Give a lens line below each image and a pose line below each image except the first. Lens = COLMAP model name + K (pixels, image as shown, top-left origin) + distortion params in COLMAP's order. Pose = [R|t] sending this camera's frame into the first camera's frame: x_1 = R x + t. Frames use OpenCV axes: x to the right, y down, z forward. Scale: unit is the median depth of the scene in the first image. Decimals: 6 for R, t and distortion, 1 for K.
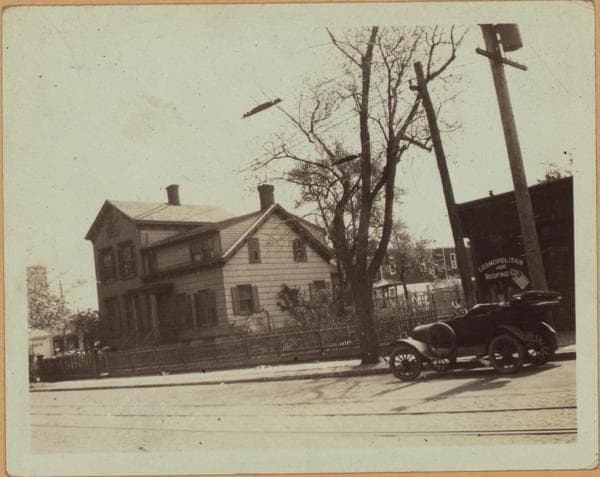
lens RADIAL K [[785.2, 0, 300.0], [0, 785.2, 238.5], [0, 0, 1]] dist [-0.037561, -0.027786]
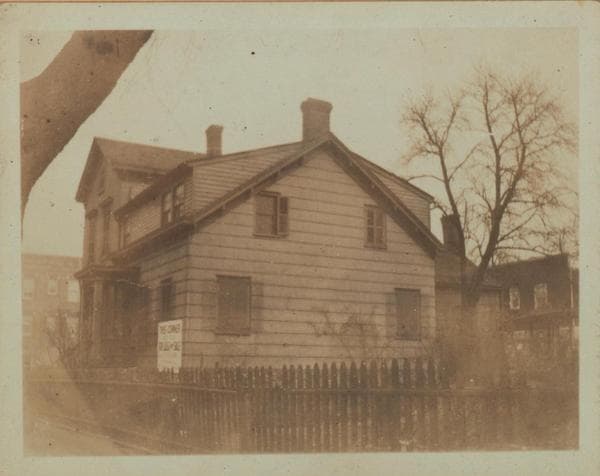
lens RADIAL K [[785.2, 0, 300.0], [0, 785.2, 238.0], [0, 0, 1]] dist [-0.037561, -0.027786]
pose [[0.954677, 0.069381, -0.289444, 0.106231], [-0.084352, 0.995651, -0.039557, 0.047514], [0.285441, 0.062179, 0.956377, 0.487801]]
